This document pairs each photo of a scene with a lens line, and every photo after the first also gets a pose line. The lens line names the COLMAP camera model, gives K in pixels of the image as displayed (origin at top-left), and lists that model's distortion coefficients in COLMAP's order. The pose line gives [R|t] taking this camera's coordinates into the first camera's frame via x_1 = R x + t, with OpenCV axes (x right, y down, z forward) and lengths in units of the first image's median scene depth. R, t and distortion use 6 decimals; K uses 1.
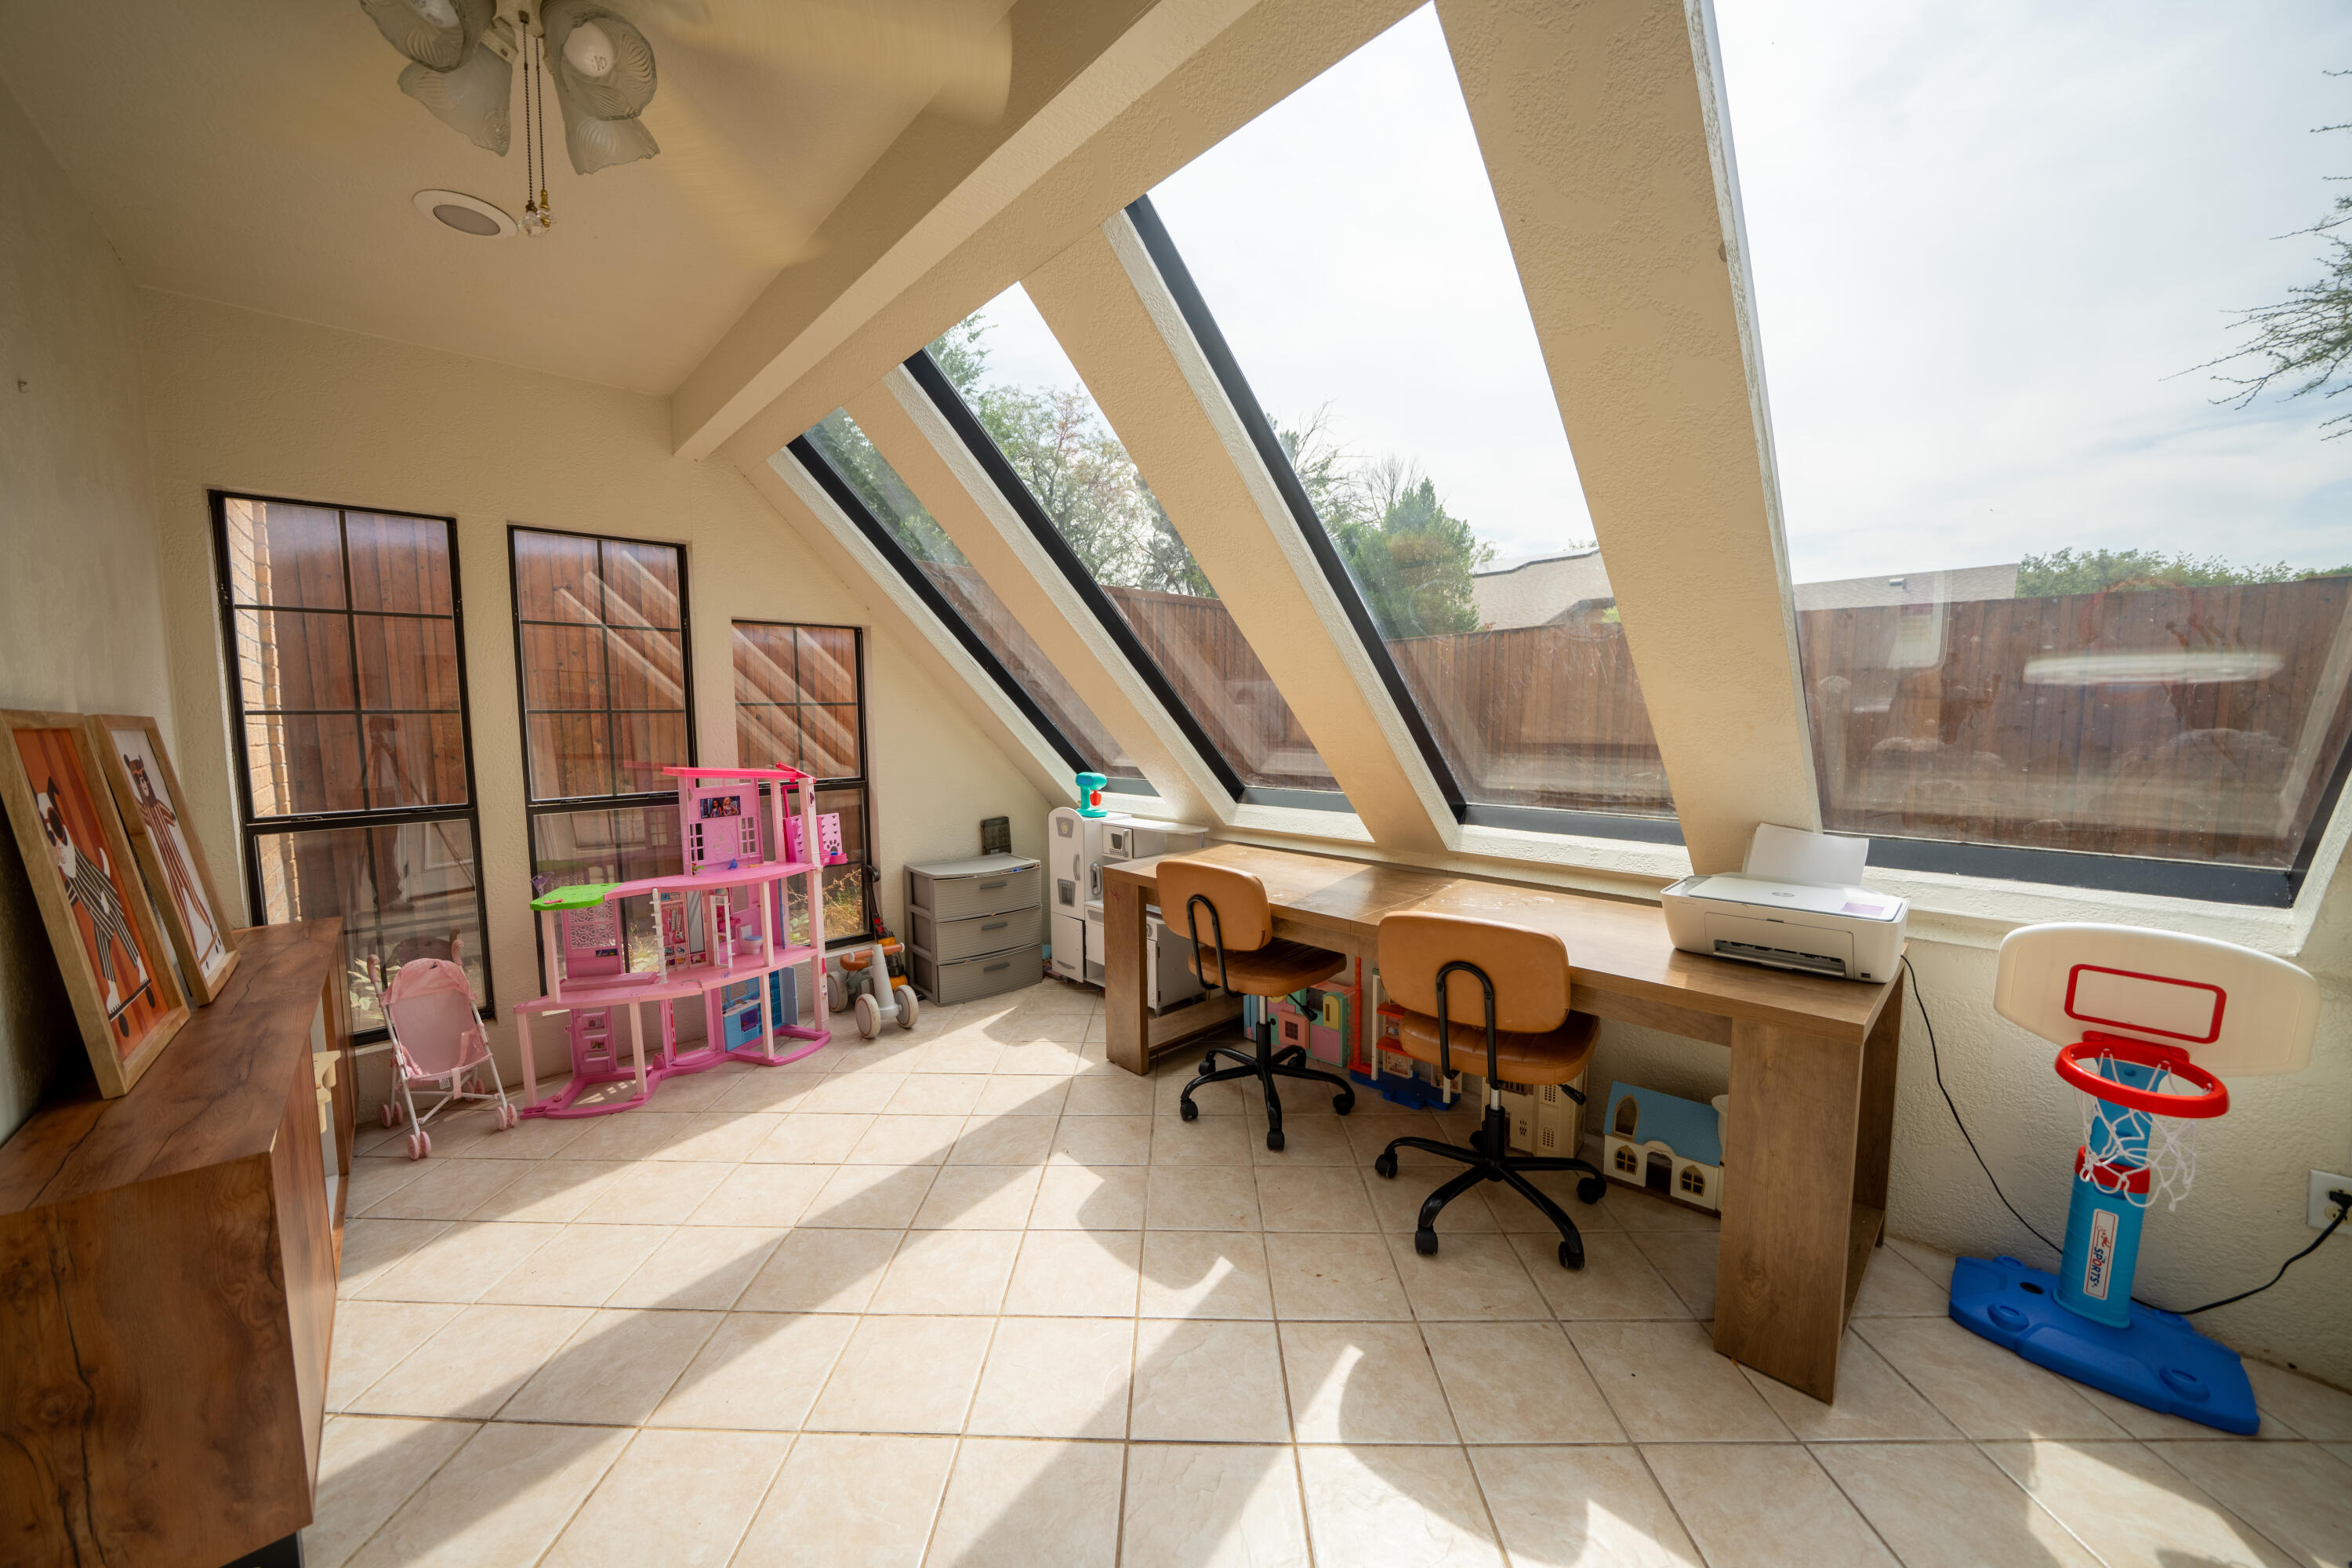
lens RADIAL K [[821.5, 0, 1161.1], [0, 821.5, 785.9], [0, 0, 1]] dist [-0.025785, 0.002865]
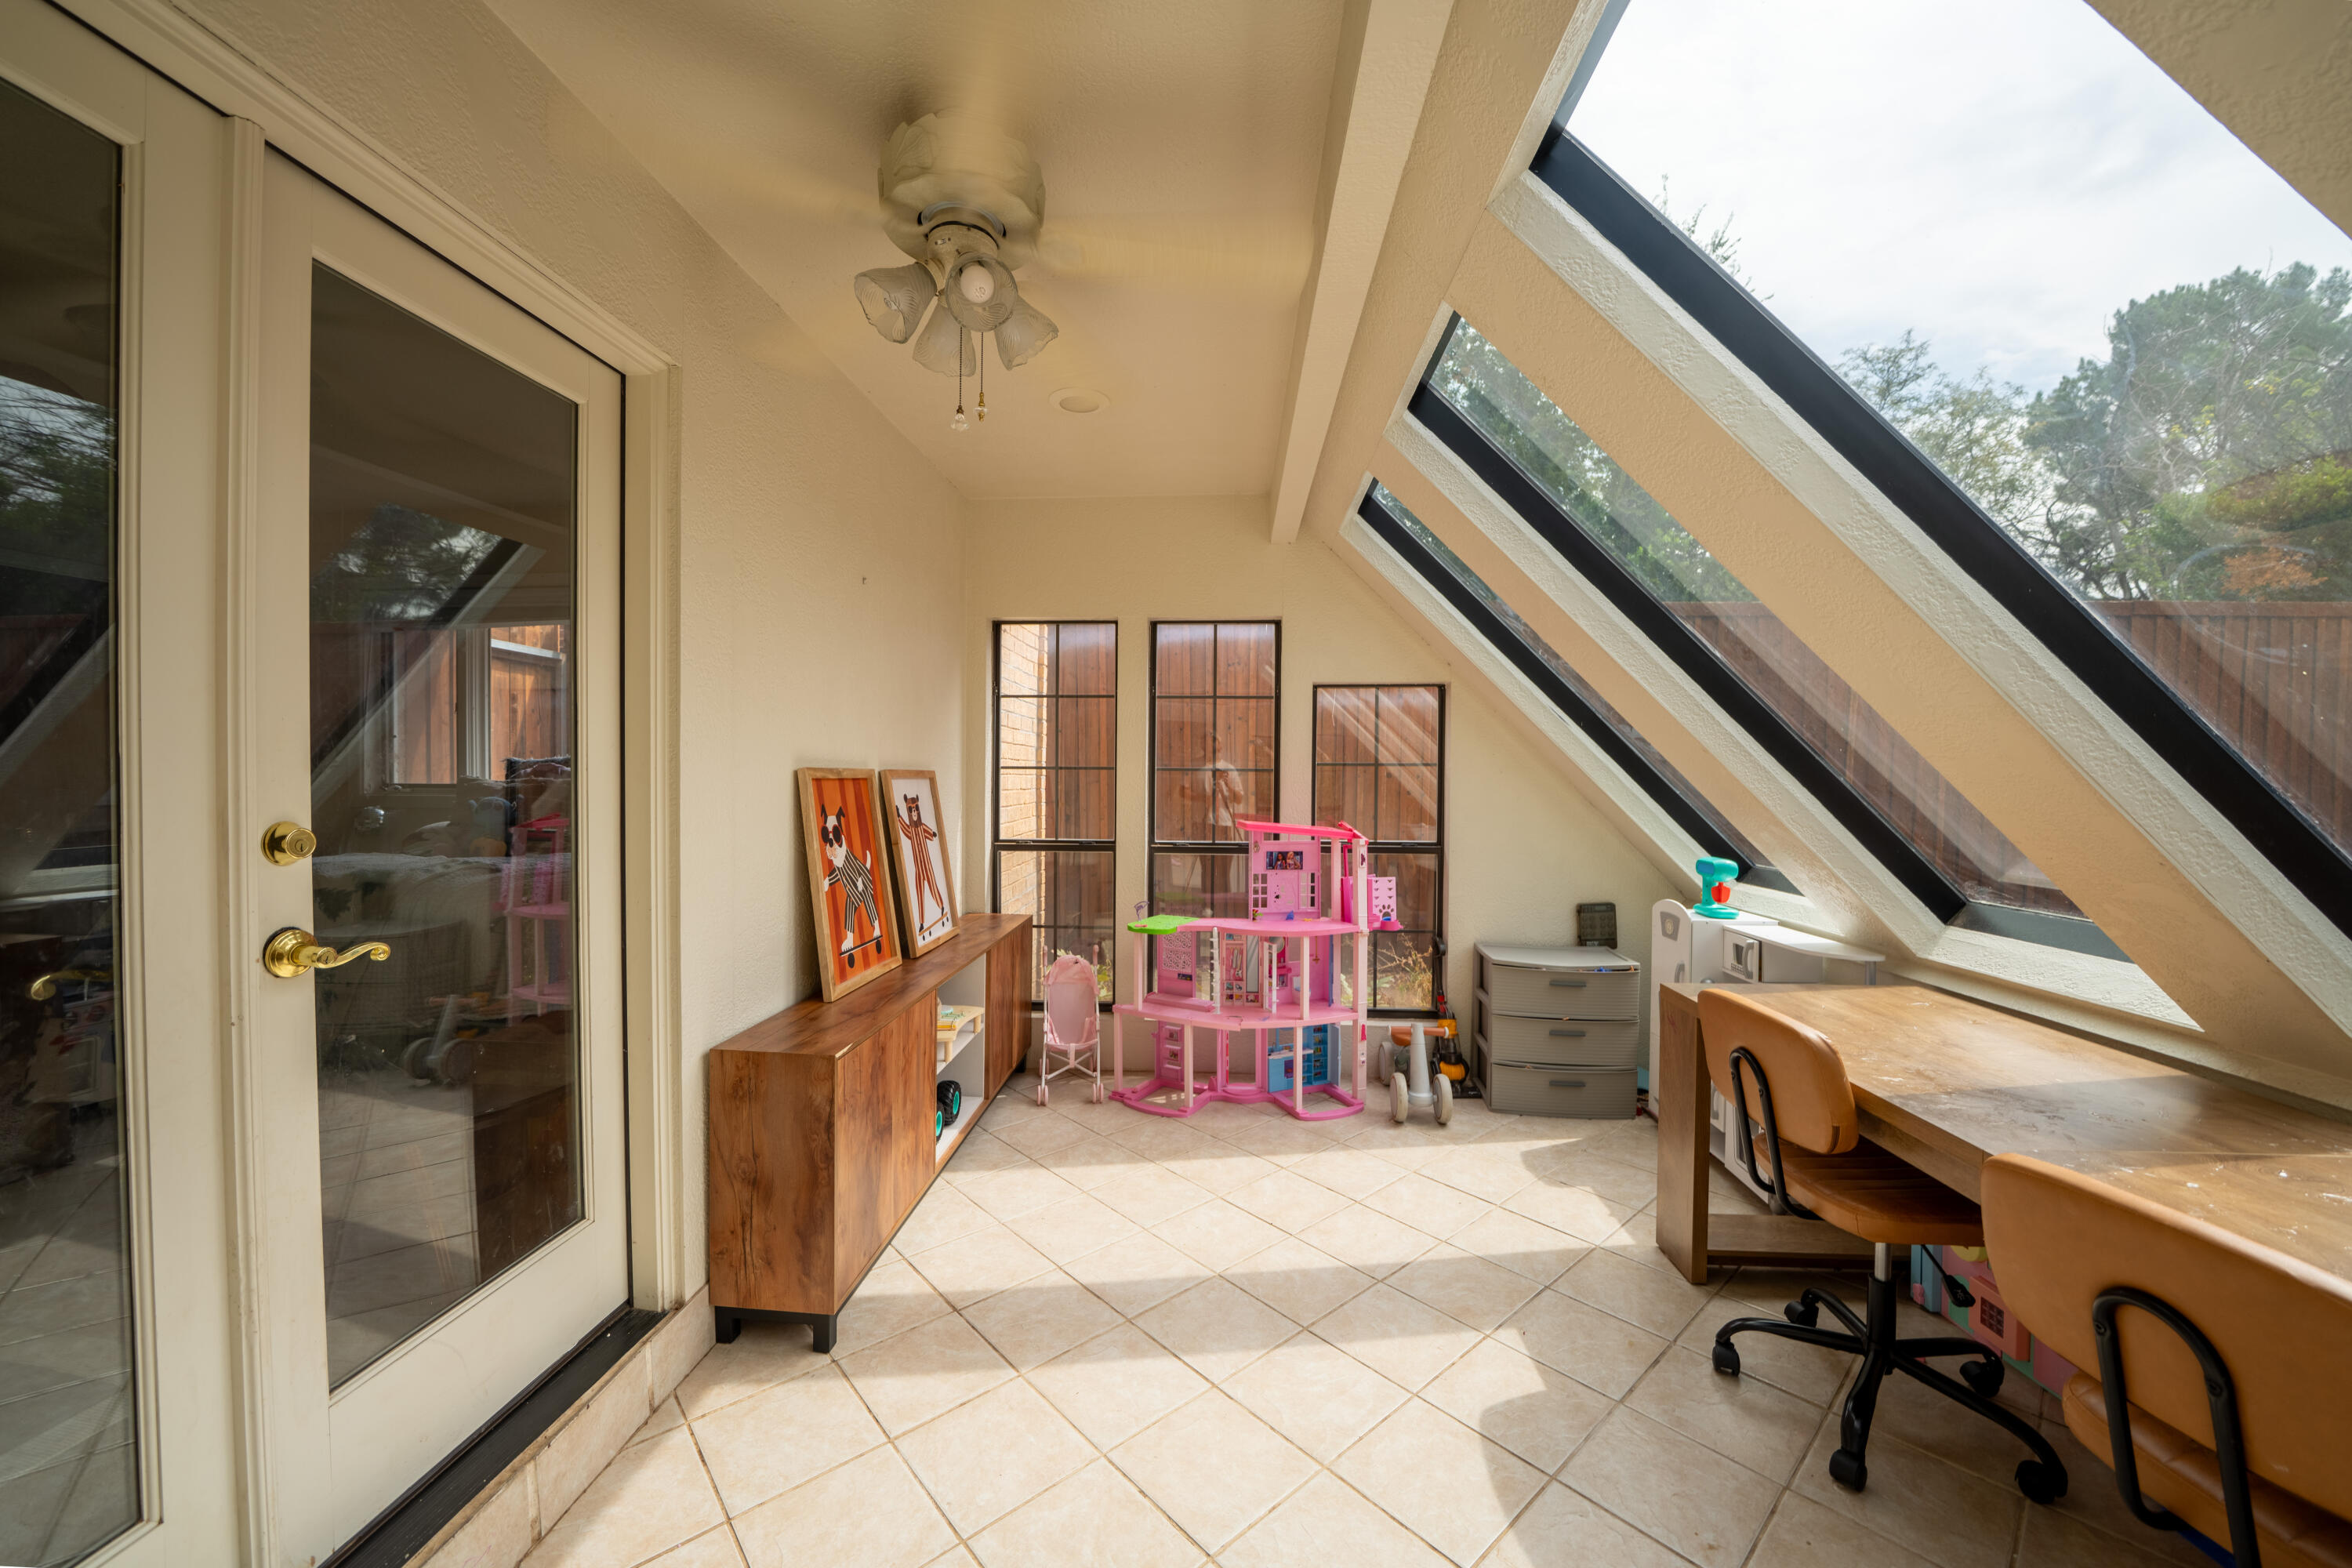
lens RADIAL K [[877.9, 0, 1168.4], [0, 877.9, 787.9], [0, 0, 1]] dist [-0.027875, 0.003253]
pose [[0.670798, 0.027132, -0.741144, 0.215370], [-0.076618, 0.996519, -0.032864, -0.020200], [0.737672, 0.078830, 0.670541, 0.117312]]
